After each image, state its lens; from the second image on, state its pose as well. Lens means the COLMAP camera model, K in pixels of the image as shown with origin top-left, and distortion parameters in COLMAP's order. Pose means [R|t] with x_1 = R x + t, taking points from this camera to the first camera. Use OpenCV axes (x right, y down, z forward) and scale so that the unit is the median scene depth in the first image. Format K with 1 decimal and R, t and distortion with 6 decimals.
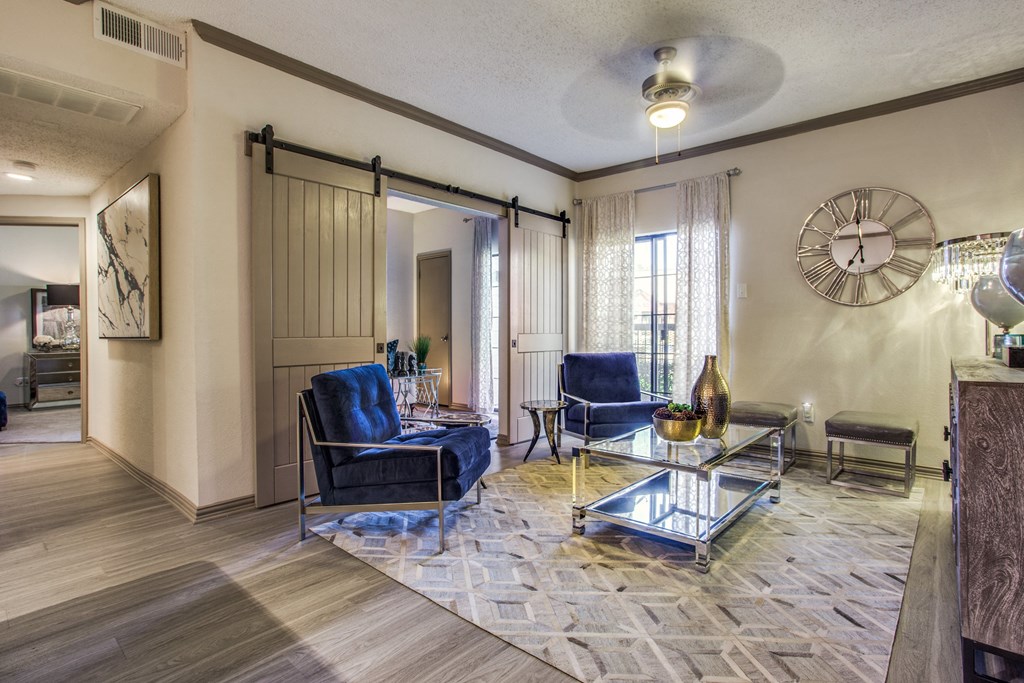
lens RADIAL K [[512.3, 0, 512.0], [0, 512.3, 341.5], [0, 0, 1]] dist [-0.061445, 0.036725]
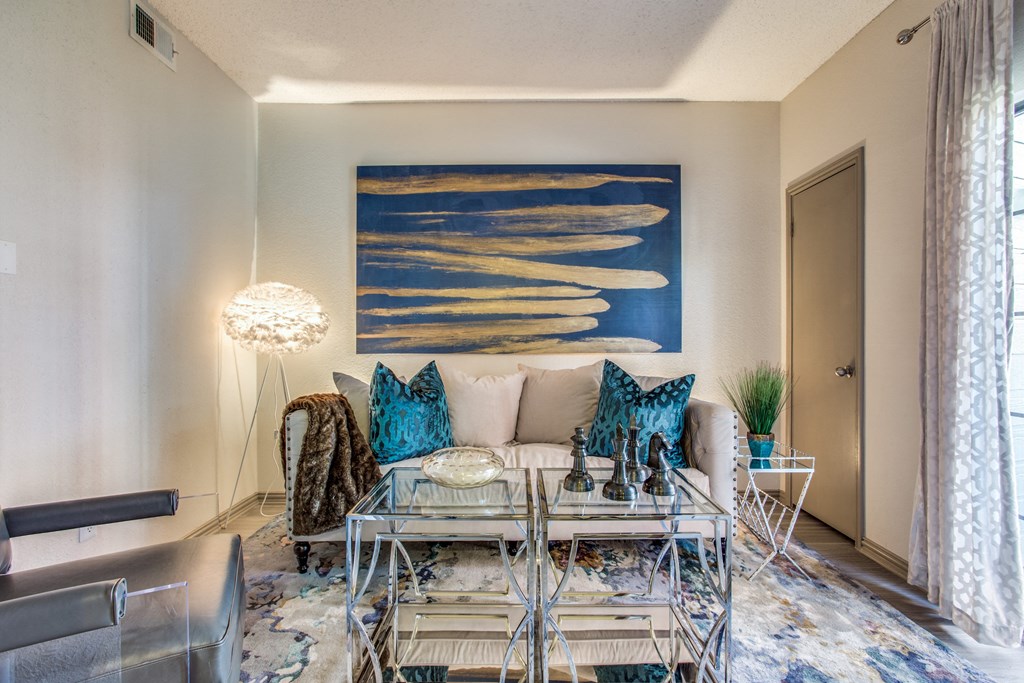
lens RADIAL K [[496.4, 0, 512.0], [0, 496.4, 341.5], [0, 0, 1]] dist [-0.052545, 0.033745]
pose [[0.653776, 0.003080, -0.756682, -0.014686], [-0.014211, 0.999865, -0.008209, -0.024842], [0.756555, 0.016120, 0.653732, 0.601882]]
